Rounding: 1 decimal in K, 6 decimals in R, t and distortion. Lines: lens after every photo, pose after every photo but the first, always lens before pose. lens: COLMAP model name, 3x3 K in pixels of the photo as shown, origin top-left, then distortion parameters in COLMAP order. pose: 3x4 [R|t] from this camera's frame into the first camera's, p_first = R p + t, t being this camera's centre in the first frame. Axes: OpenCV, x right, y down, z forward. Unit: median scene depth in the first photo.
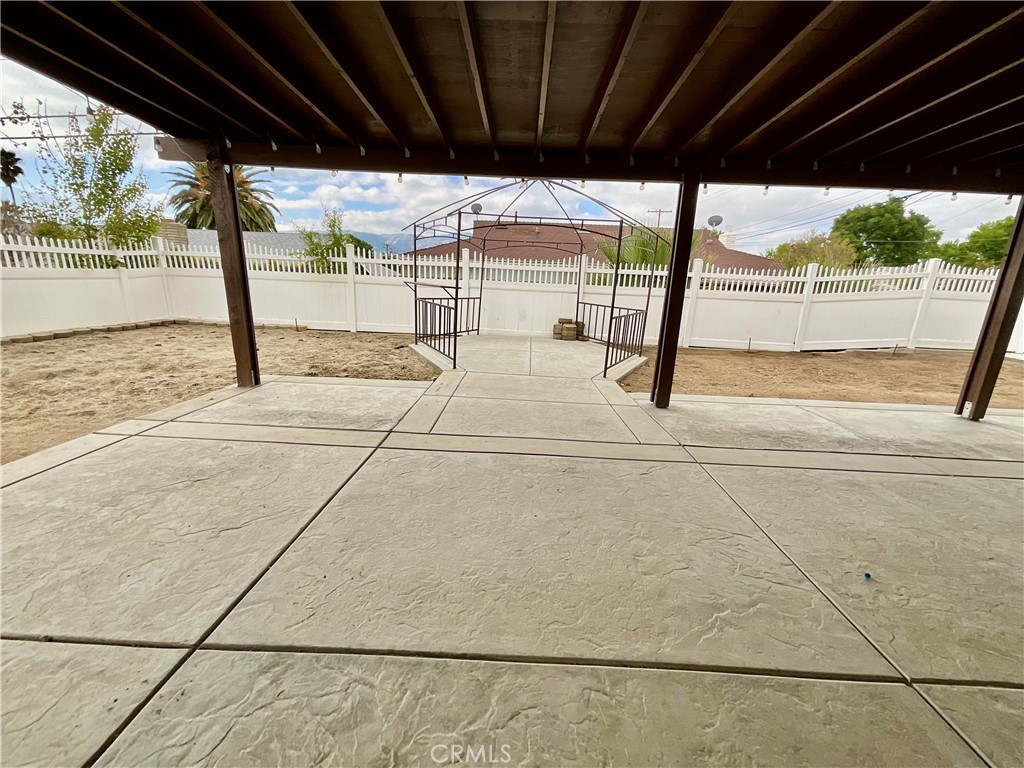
lens RADIAL K [[413.1, 0, 512.0], [0, 413.1, 384.0], [0, 0, 1]] dist [-0.003617, 0.000988]
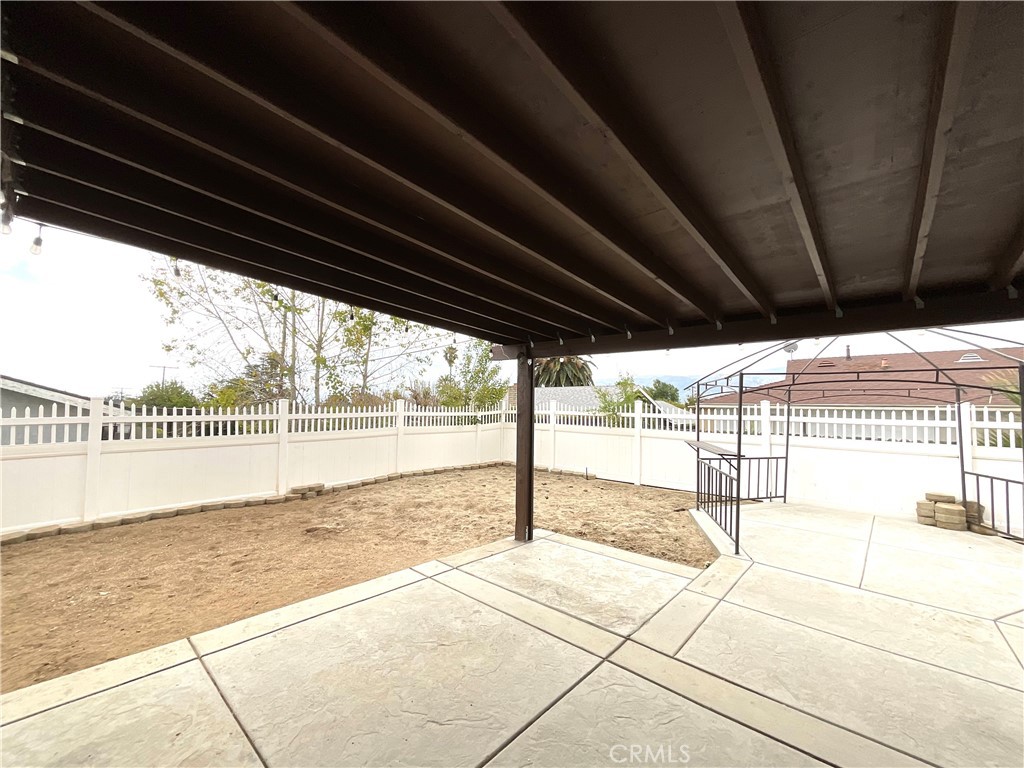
lens RADIAL K [[410.1, 0, 512.0], [0, 410.1, 384.0], [0, 0, 1]] dist [-0.005205, 0.000138]
pose [[0.758967, -0.063040, -0.648070, 0.066059], [-0.148229, 0.952441, -0.266242, -0.077778], [0.634032, 0.298132, 0.713527, 0.051670]]
